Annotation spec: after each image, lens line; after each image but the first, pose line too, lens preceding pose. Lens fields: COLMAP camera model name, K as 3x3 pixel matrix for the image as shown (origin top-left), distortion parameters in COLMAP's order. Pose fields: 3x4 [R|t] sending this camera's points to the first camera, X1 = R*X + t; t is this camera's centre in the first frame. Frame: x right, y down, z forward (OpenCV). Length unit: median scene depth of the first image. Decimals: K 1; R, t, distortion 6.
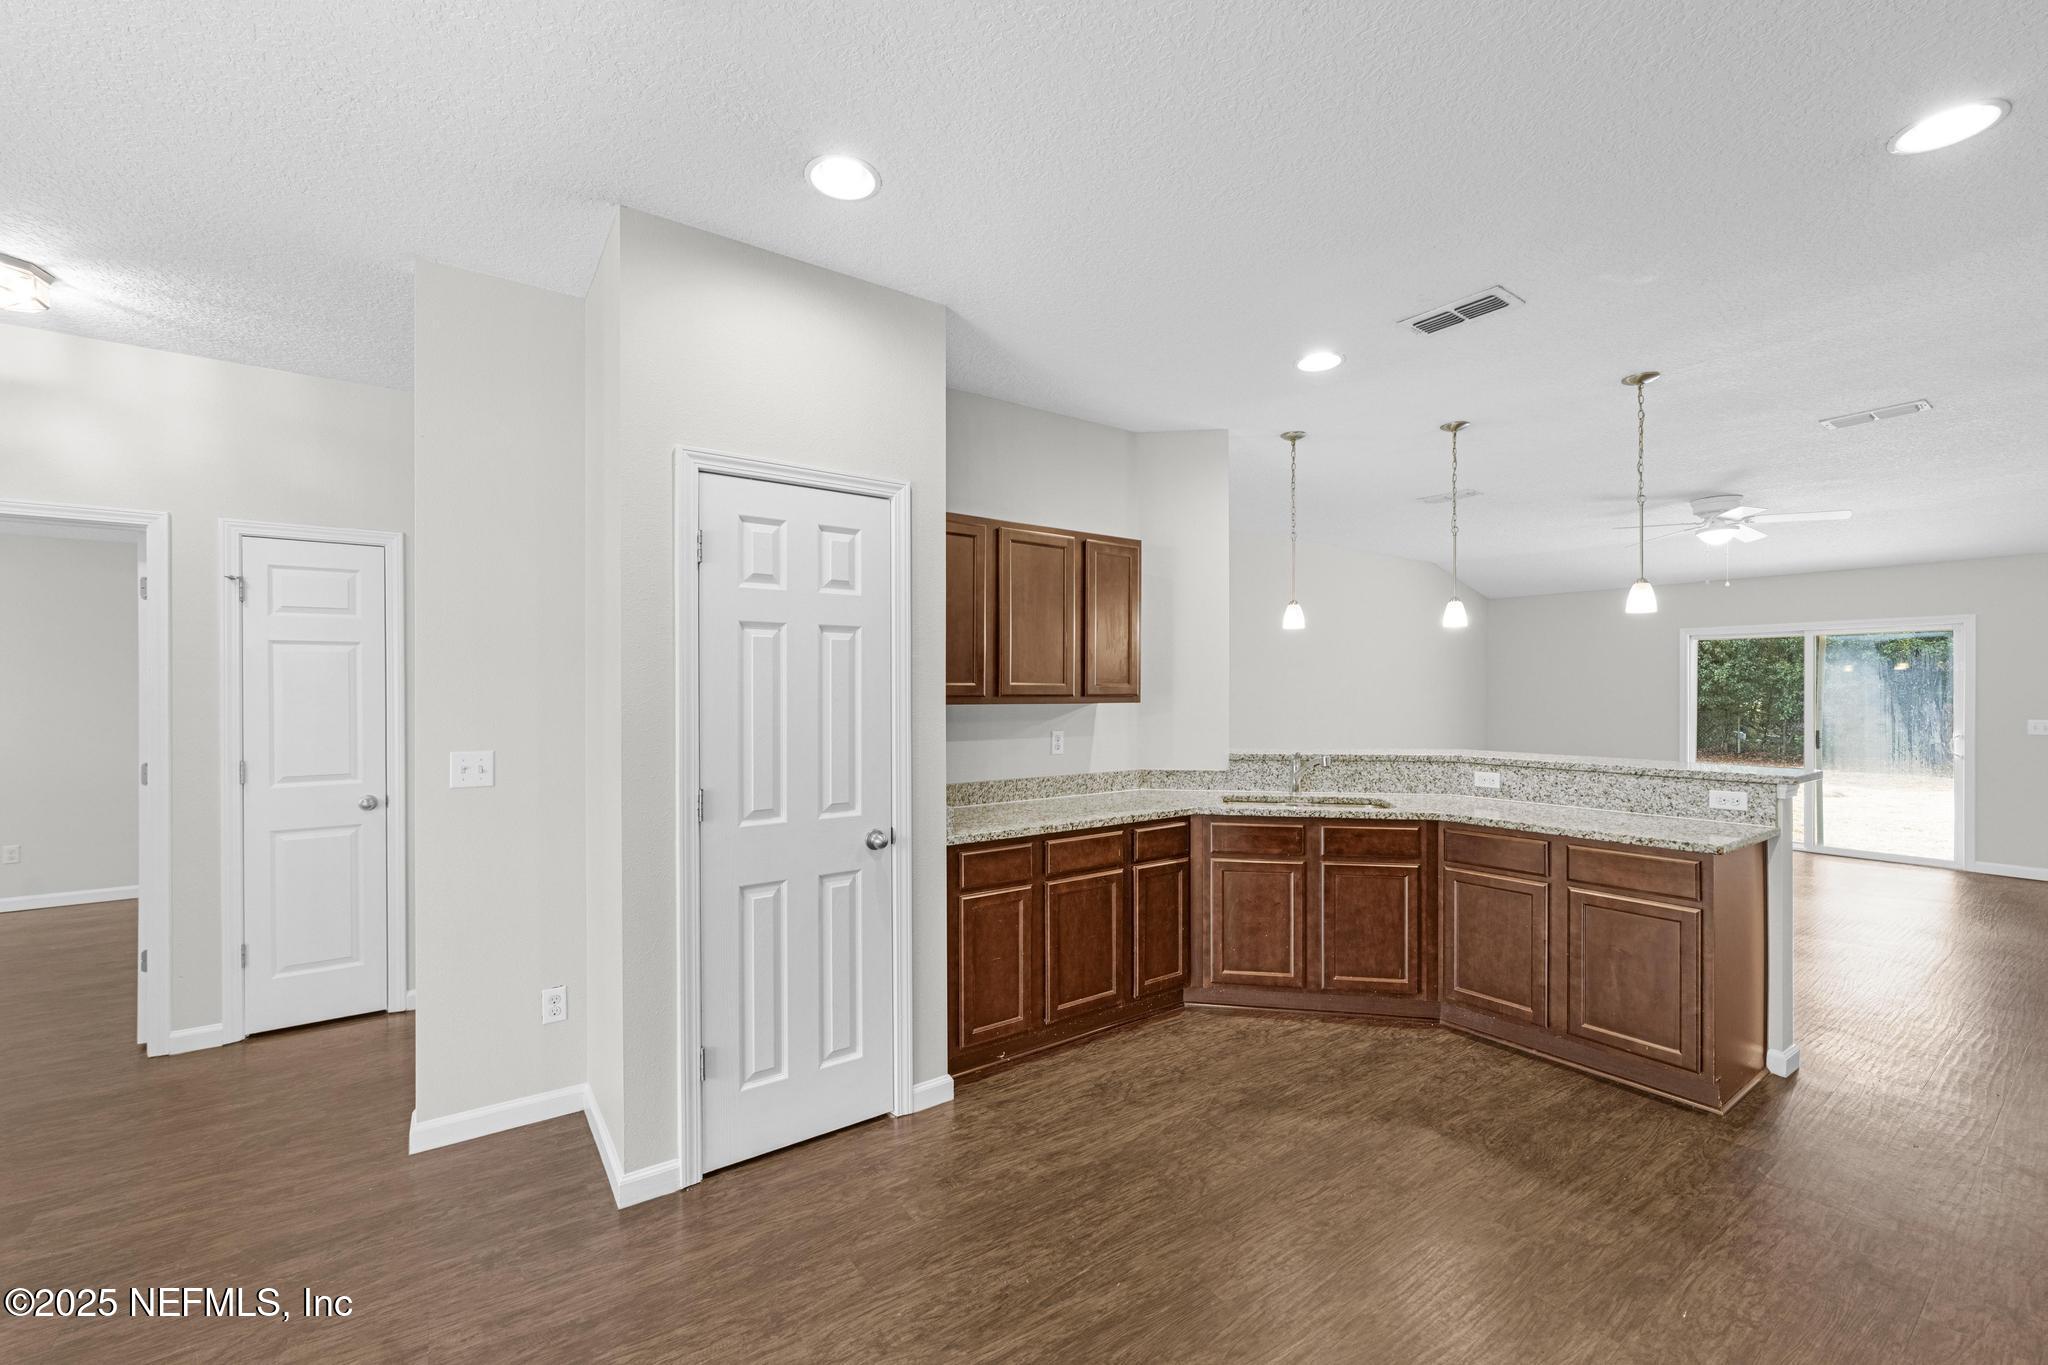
lens RADIAL K [[831.2, 0, 1027.9], [0, 831.2, 685.7], [0, 0, 1]] dist [0.000047, 0.001276]
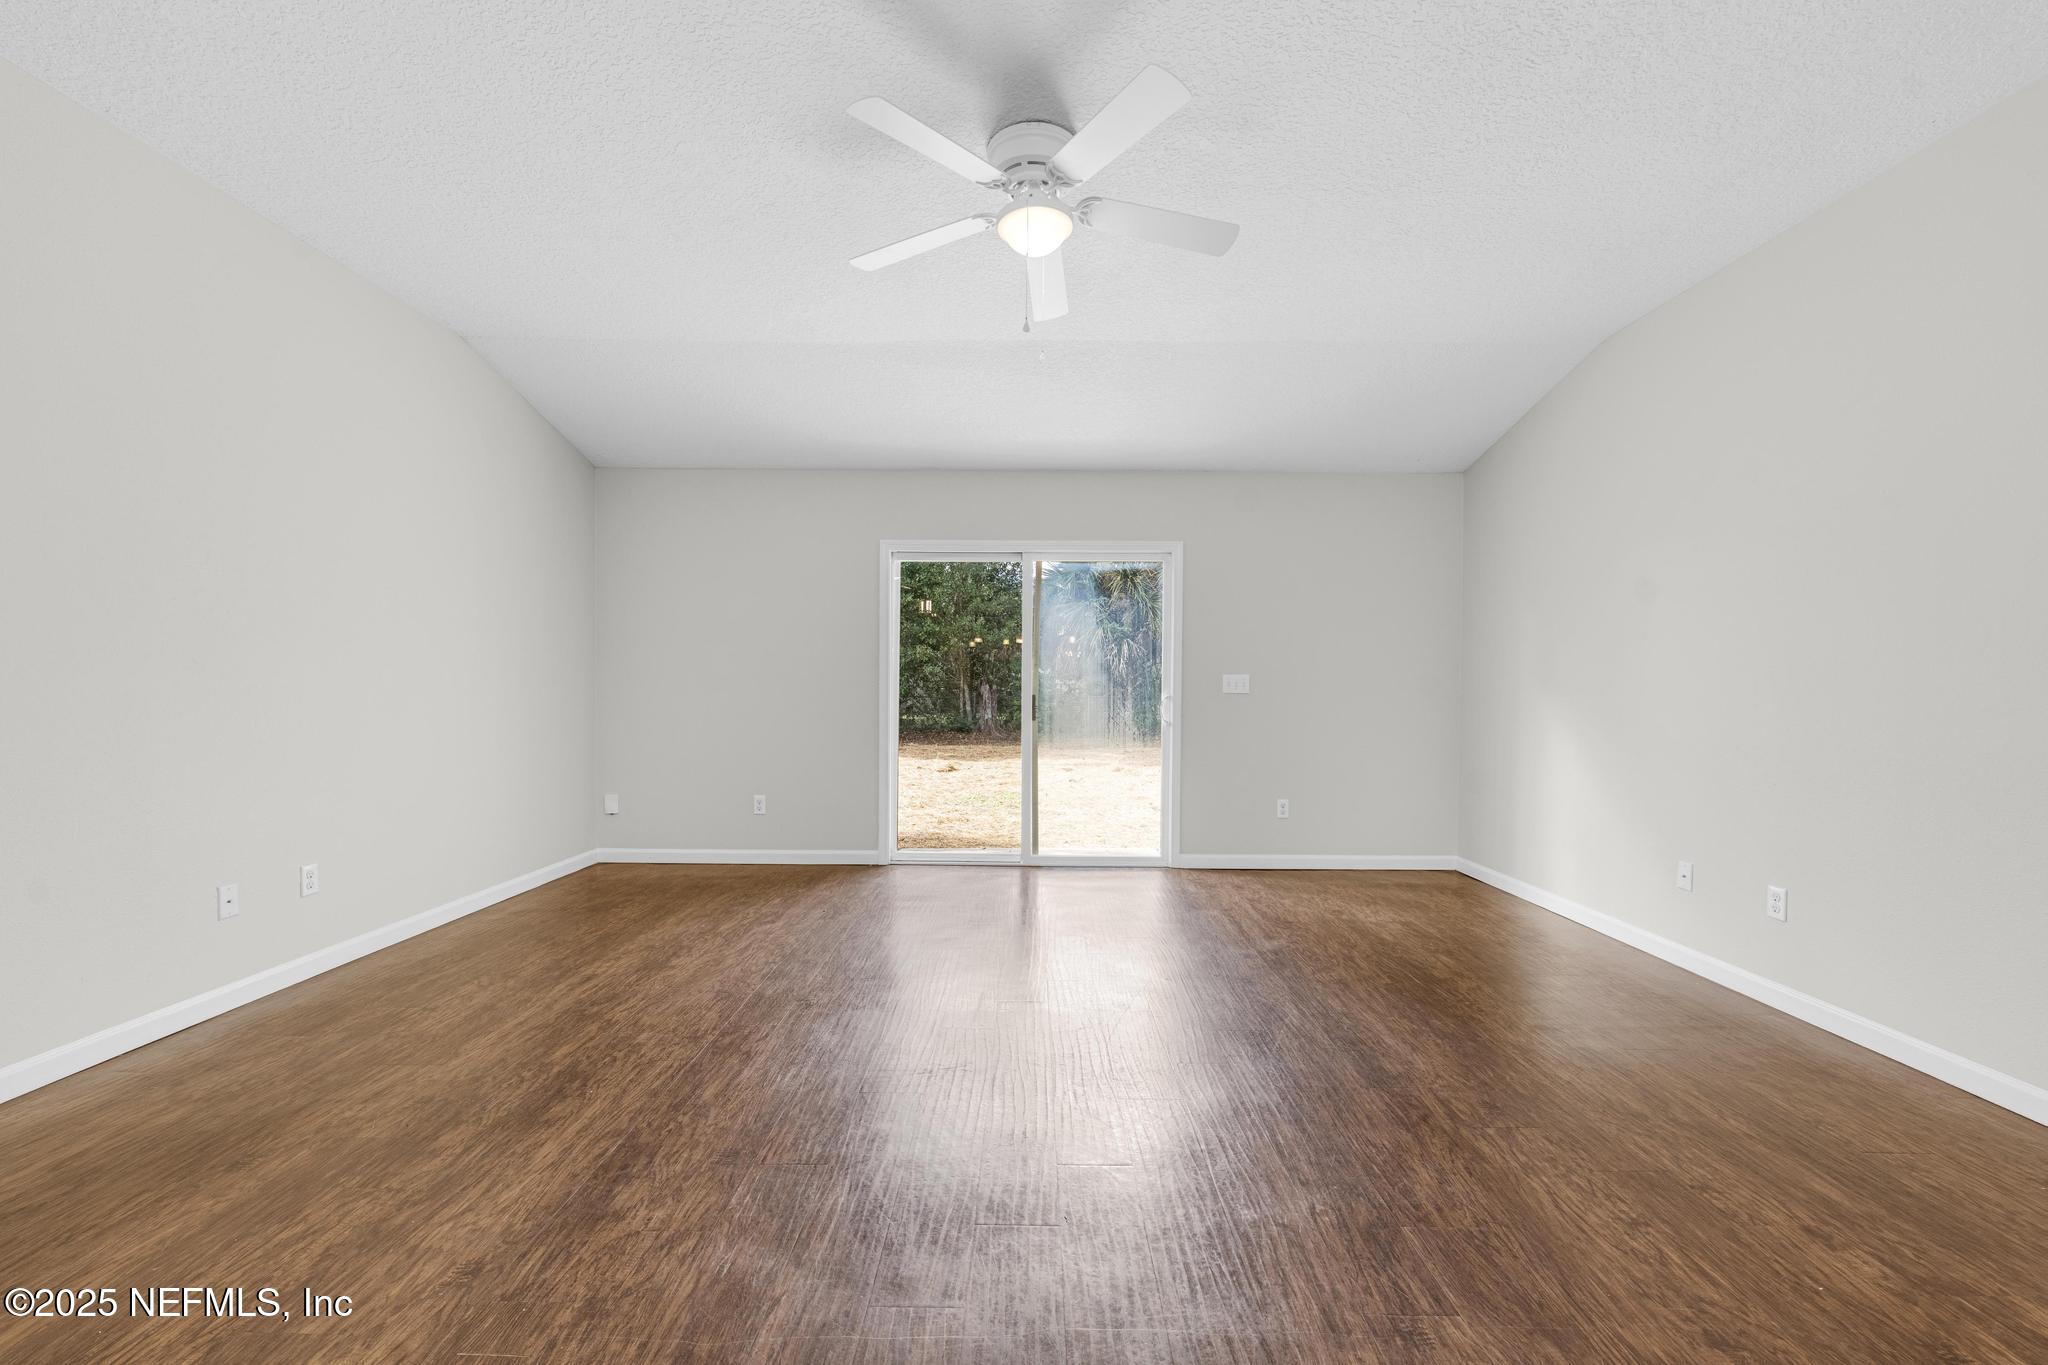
lens RADIAL K [[831.2, 0, 1033.4], [0, 831.2, 693.7], [0, 0, 1]] dist [0.000047, 0.001276]
pose [[0.591025, -0.001880, 0.806651, 0.476534], [-0.011882, 0.999869, 0.011035, 0.057596], [-0.806566, -0.016107, 0.590925, 0.738143]]
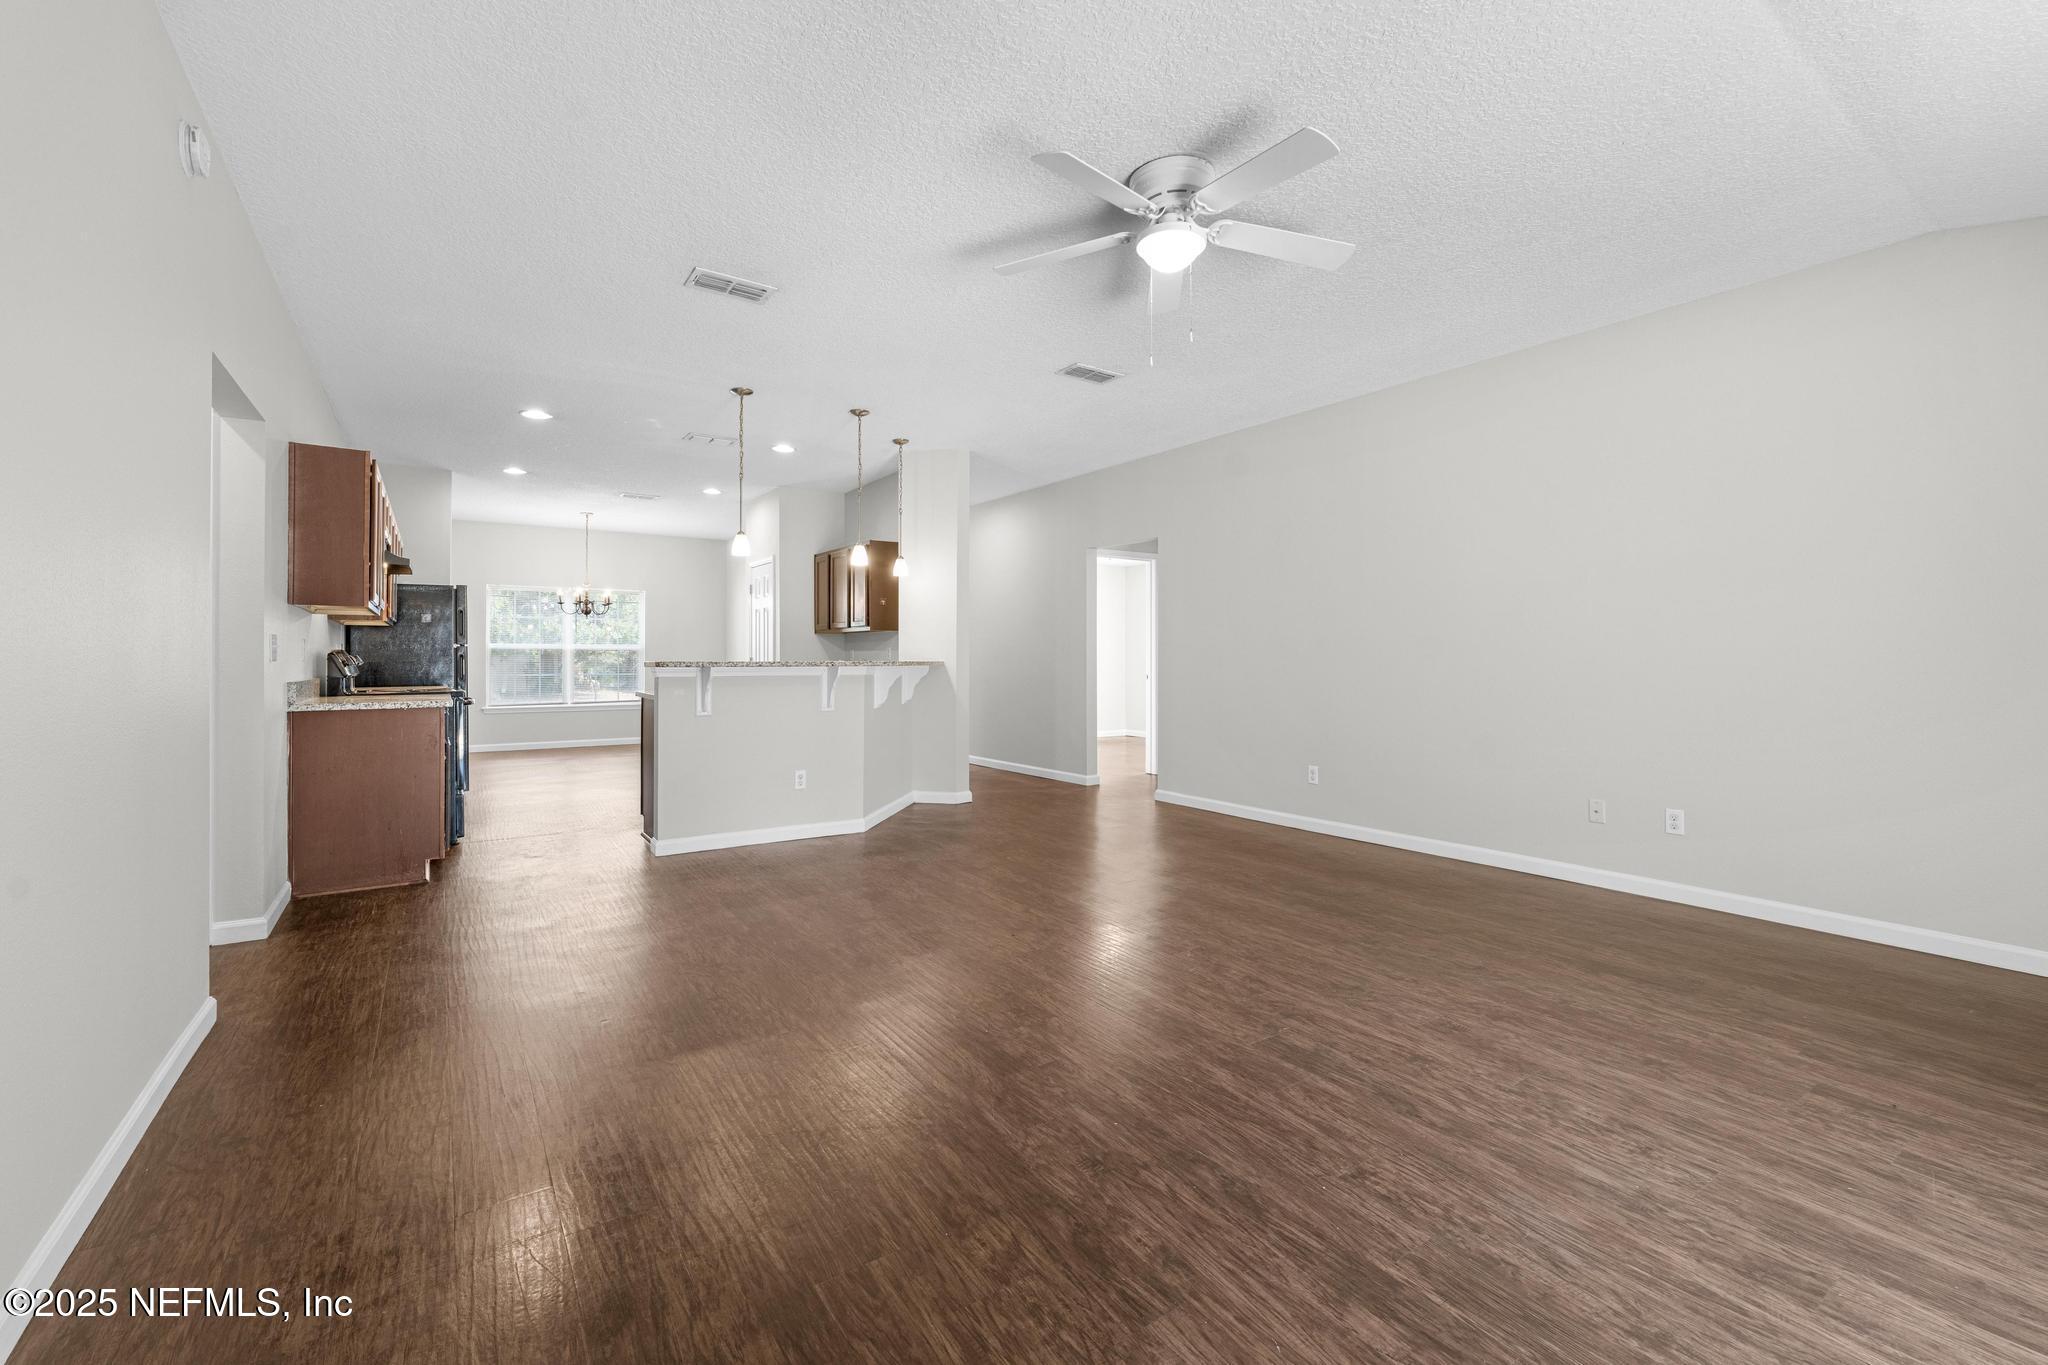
lens RADIAL K [[831.2, 0, 994.5], [0, 831.2, 650.5], [0, 0, 1]] dist [0.000047, 0.001276]
pose [[-0.047105, -0.008904, -0.998850, 1.312825], [0.007915, 0.999926, -0.009287, 0.054306], [0.998859, -0.008343, -0.047031, 0.919984]]
